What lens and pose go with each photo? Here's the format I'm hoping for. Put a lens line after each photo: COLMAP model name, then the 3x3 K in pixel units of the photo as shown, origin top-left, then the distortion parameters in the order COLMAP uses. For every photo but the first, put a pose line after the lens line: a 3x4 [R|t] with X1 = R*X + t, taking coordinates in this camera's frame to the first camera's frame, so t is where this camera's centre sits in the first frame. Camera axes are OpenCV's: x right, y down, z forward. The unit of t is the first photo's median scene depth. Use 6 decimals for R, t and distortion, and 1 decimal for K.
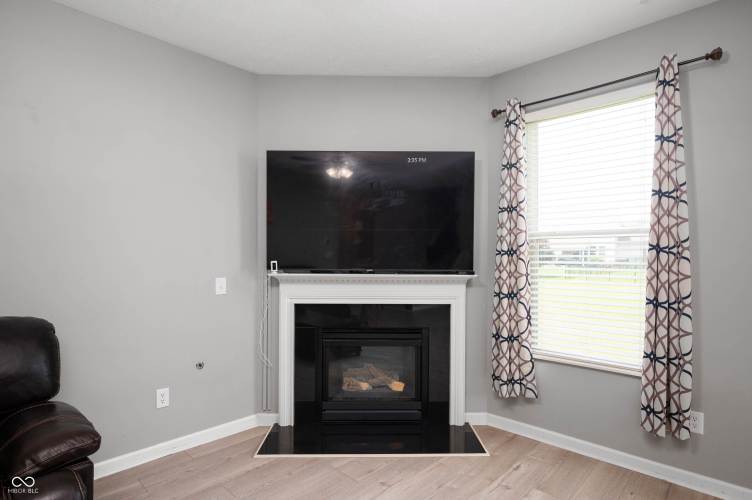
lens RADIAL K [[402.0, 0, 378.9], [0, 402.0, 257.7], [0, 0, 1]] dist [0.000184, 0.000069]
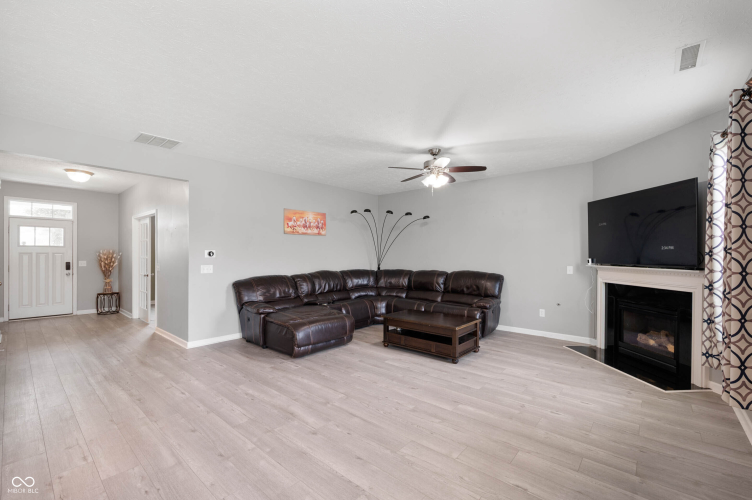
lens RADIAL K [[318.9, 0, 378.1], [0, 318.9, 256.5], [0, 0, 1]] dist [-0.001987, -0.000112]
pose [[0.045960, 0.002180, -0.998941, 1.258166], [-0.005078, 0.999985, 0.001949, -0.000090], [0.998930, 0.004983, 0.045970, -0.093563]]
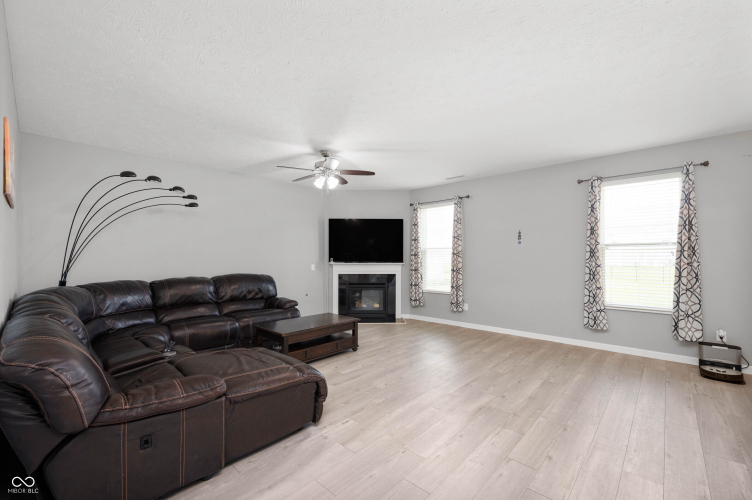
lens RADIAL K [[318.9, 0, 378.1], [0, 318.9, 256.5], [0, 0, 1]] dist [-0.001987, -0.000112]
pose [[0.999819, -0.004705, 0.018425, 0.021254], [0.004745, 0.999986, -0.002158, 0.001149], [-0.018415, 0.002245, 0.999828, -1.236757]]
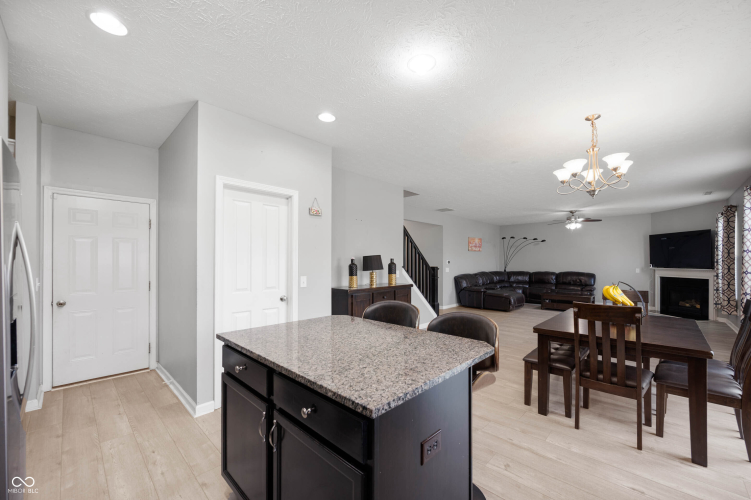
lens RADIAL K [[296.3, 0, 377.5], [0, 296.3, 261.6], [0, 0, 1]] dist [-0.000770, -0.000121]
pose [[0.000134, -0.005515, -0.999985, 2.556440], [-0.003770, 0.999978, -0.005515, 0.006899], [0.999993, 0.003771, 0.000113, -1.584864]]
